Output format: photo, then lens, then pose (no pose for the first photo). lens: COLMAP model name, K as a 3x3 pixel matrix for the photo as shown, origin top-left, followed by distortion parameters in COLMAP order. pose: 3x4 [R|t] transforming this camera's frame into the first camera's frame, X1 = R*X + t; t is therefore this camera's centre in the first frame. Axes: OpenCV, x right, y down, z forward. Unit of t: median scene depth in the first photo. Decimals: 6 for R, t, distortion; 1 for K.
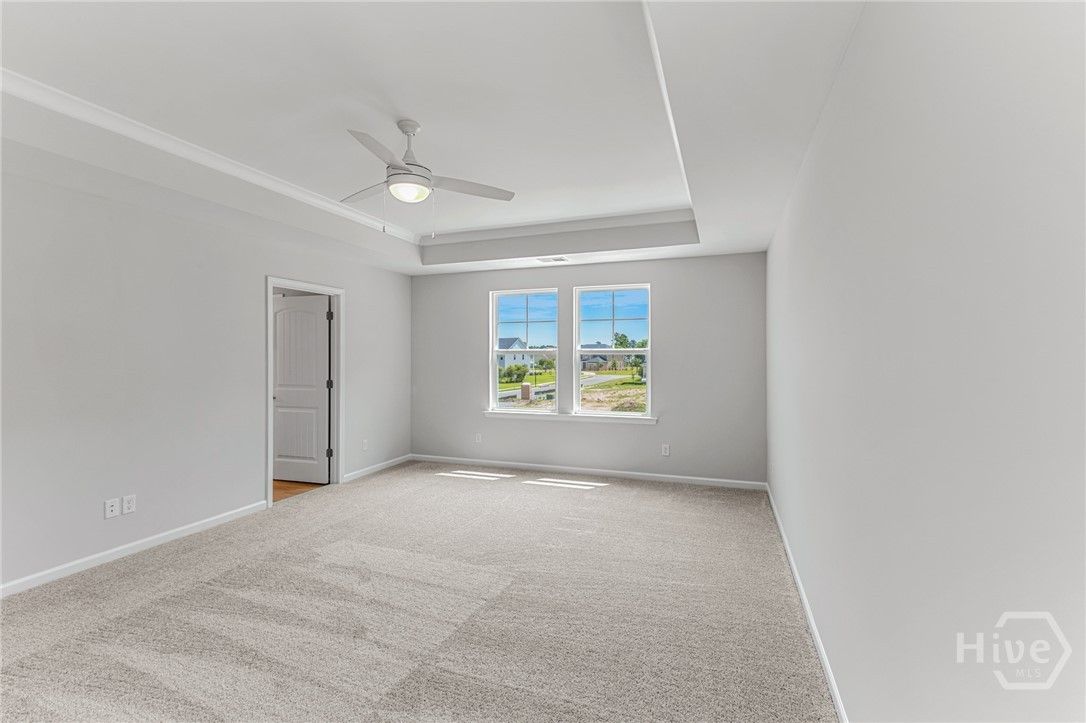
lens RADIAL K [[494.1, 0, 543.0], [0, 494.1, 361.5], [0, 0, 1]] dist [0.002814, 0.000195]
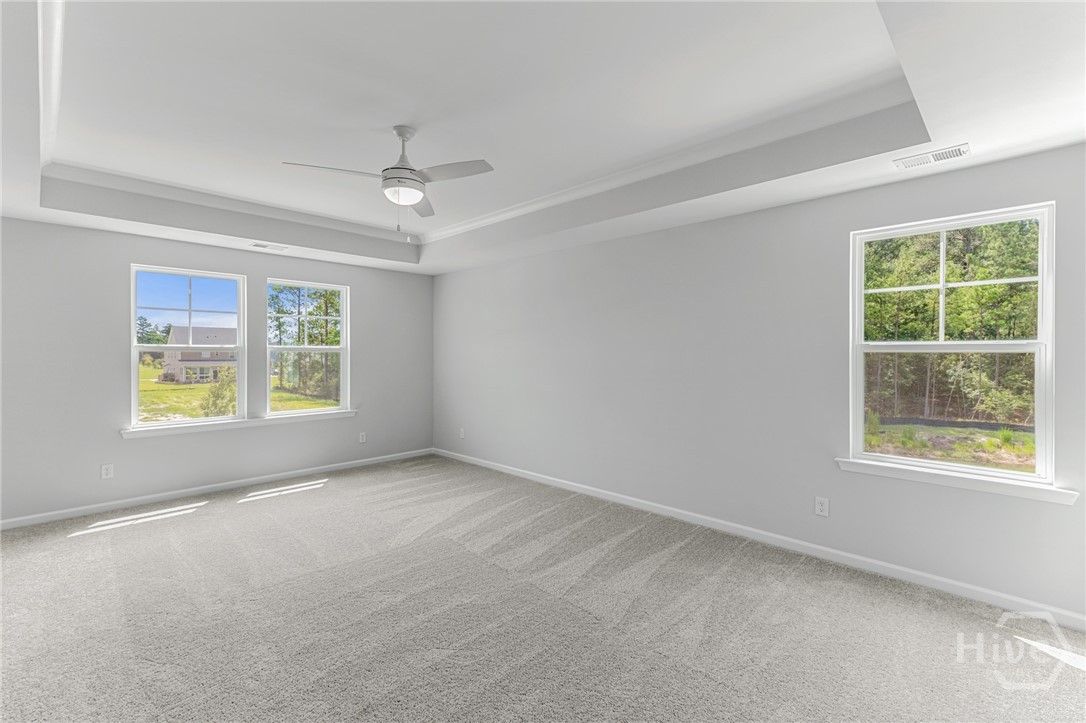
lens RADIAL K [[489.7, 0, 538.1], [0, 489.7, 344.7], [0, 0, 1]] dist [0.020549, 0.000108]
pose [[0.402338, 0.012593, 0.915405, -0.620909], [0.006727, 0.999838, -0.016711, -0.009106], [-0.915467, 0.012881, 0.402188, 0.194937]]
